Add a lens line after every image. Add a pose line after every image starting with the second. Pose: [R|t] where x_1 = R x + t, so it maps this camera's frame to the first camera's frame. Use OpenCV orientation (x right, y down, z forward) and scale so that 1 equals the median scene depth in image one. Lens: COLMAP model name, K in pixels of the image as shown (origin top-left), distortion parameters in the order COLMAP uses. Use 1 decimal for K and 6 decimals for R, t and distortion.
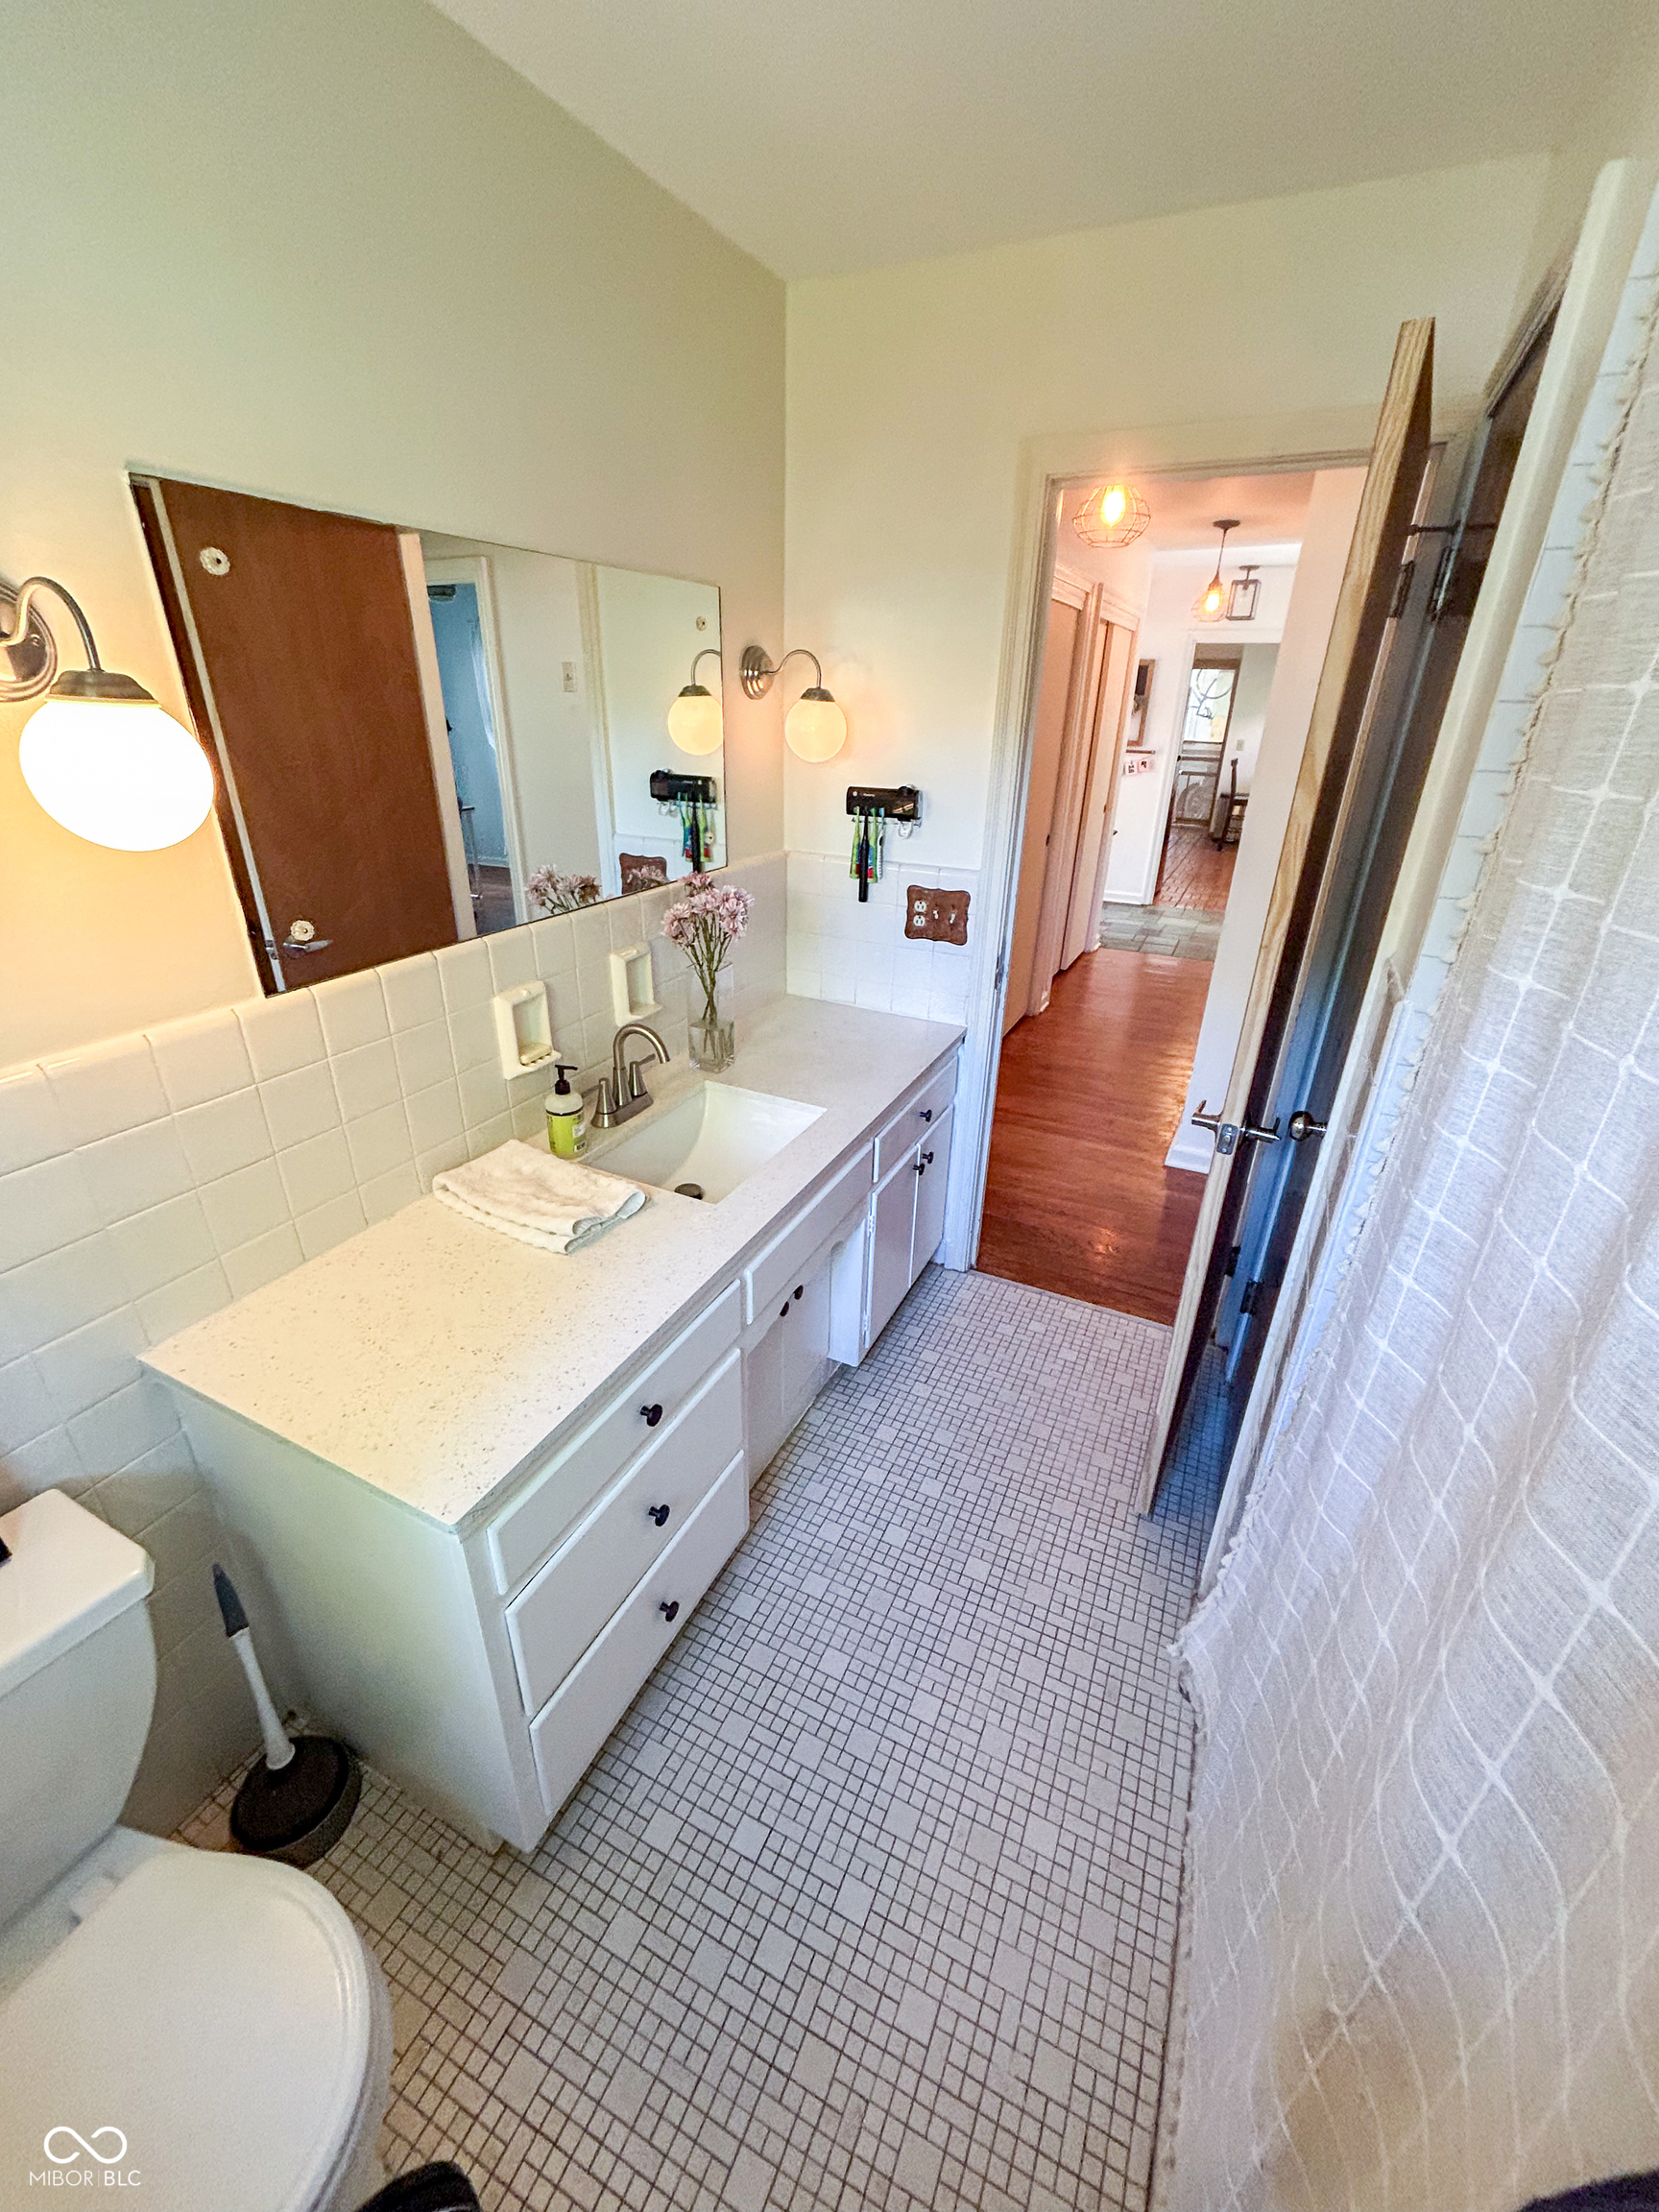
lens RADIAL K [[892.9, 0, 825.8], [0, 892.9, 1131.7], [0, 0, 1]] dist [0.002231, 0.000045]
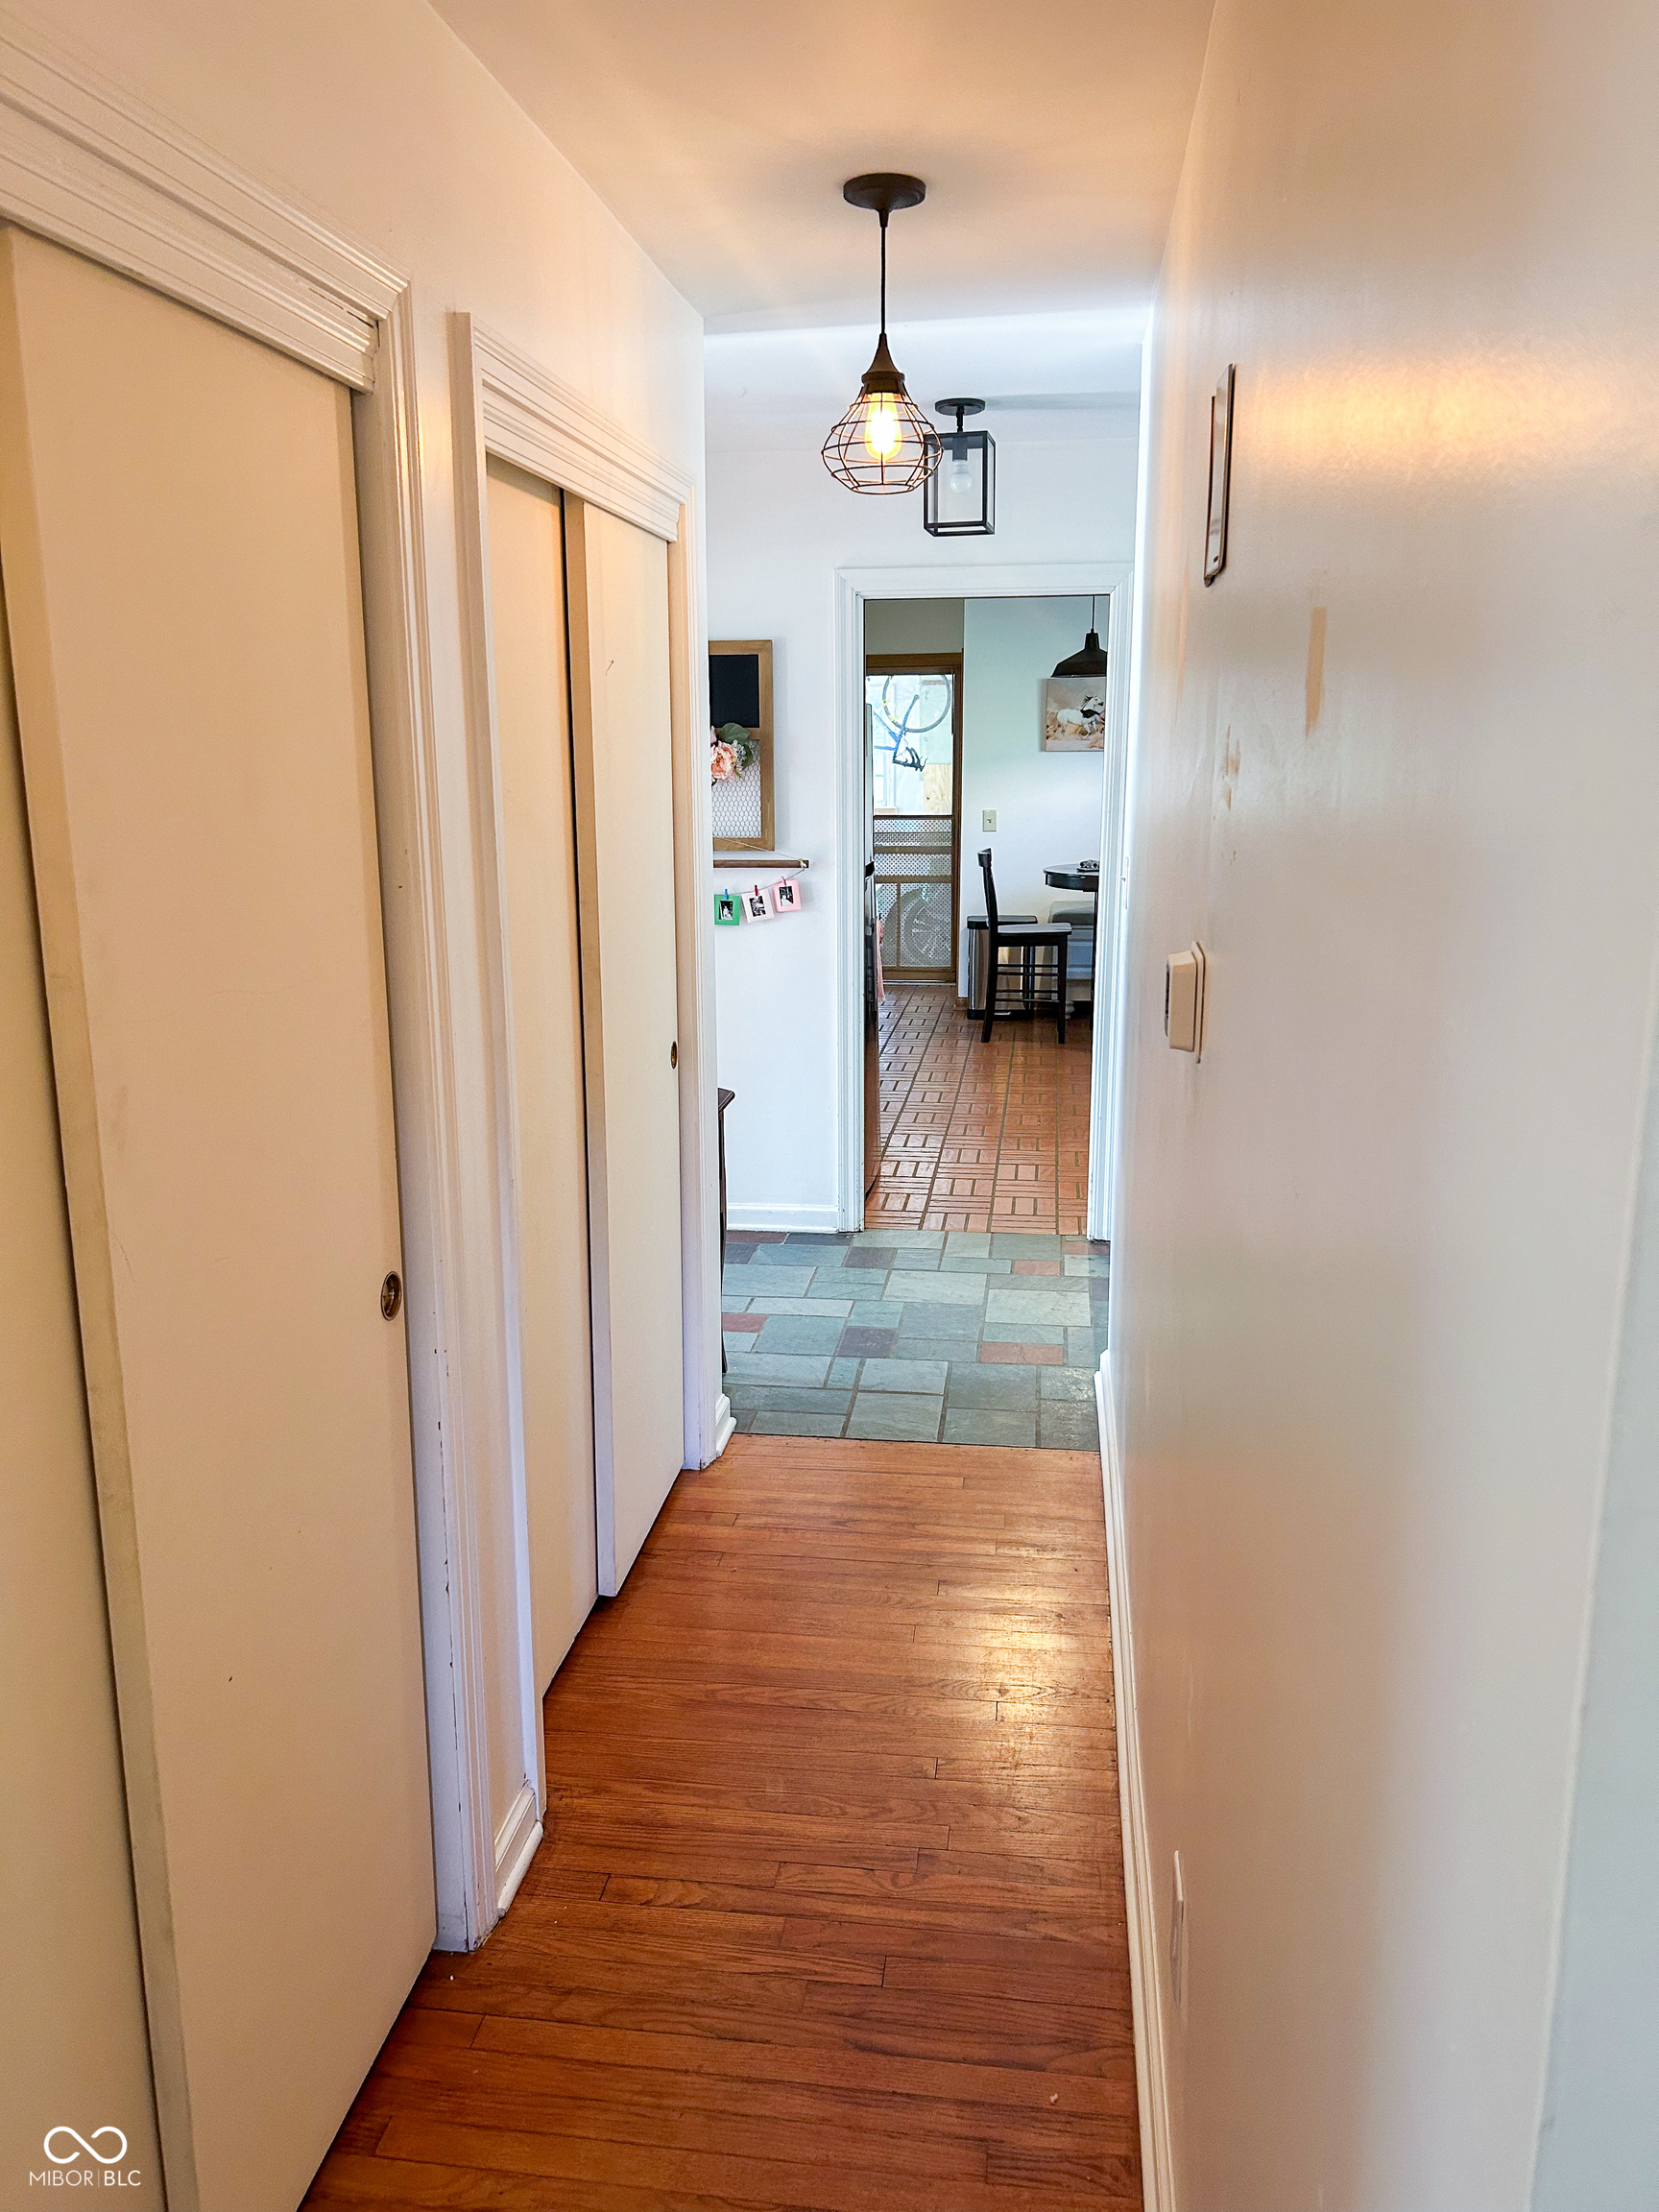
lens RADIAL K [[1658.3, 0, 829.5], [0, 1658.3, 1106.0], [0, 0, 1]] dist [-0.002276, -0.000433]
pose [[0.947434, -0.088326, 0.307519, 0.164302], [0.157289, 0.965558, -0.207262, -0.191033], [-0.278620, 0.244736, 0.928695, 0.398149]]
